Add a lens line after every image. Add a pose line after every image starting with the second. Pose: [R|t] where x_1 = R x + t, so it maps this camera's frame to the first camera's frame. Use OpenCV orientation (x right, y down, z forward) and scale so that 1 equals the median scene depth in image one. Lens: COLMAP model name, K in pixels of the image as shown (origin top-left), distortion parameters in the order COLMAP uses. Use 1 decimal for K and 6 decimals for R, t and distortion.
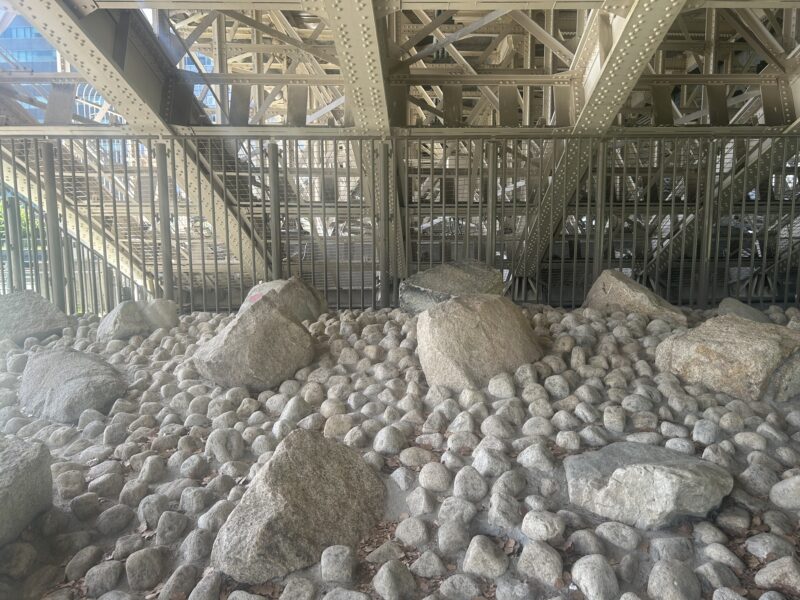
lens RADIAL K [[607.4, 0, 400.5], [0, 607.4, 299.5], [0, 0, 1]] dist [0.028293, -0.011040]
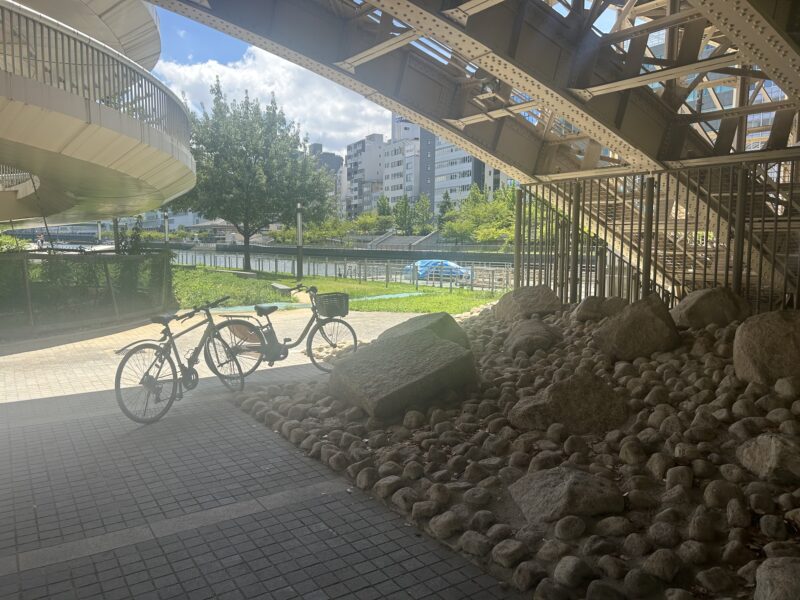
lens RADIAL K [[607.4, 0, 400.1], [0, 607.4, 300.7], [0, 0, 1]] dist [0.028293, -0.011040]
pose [[0.593731, 0.086316, -0.800020, 0.326639], [-0.094868, 0.994805, 0.036926, 0.002471], [0.799051, 0.053972, 0.598835, -0.160541]]
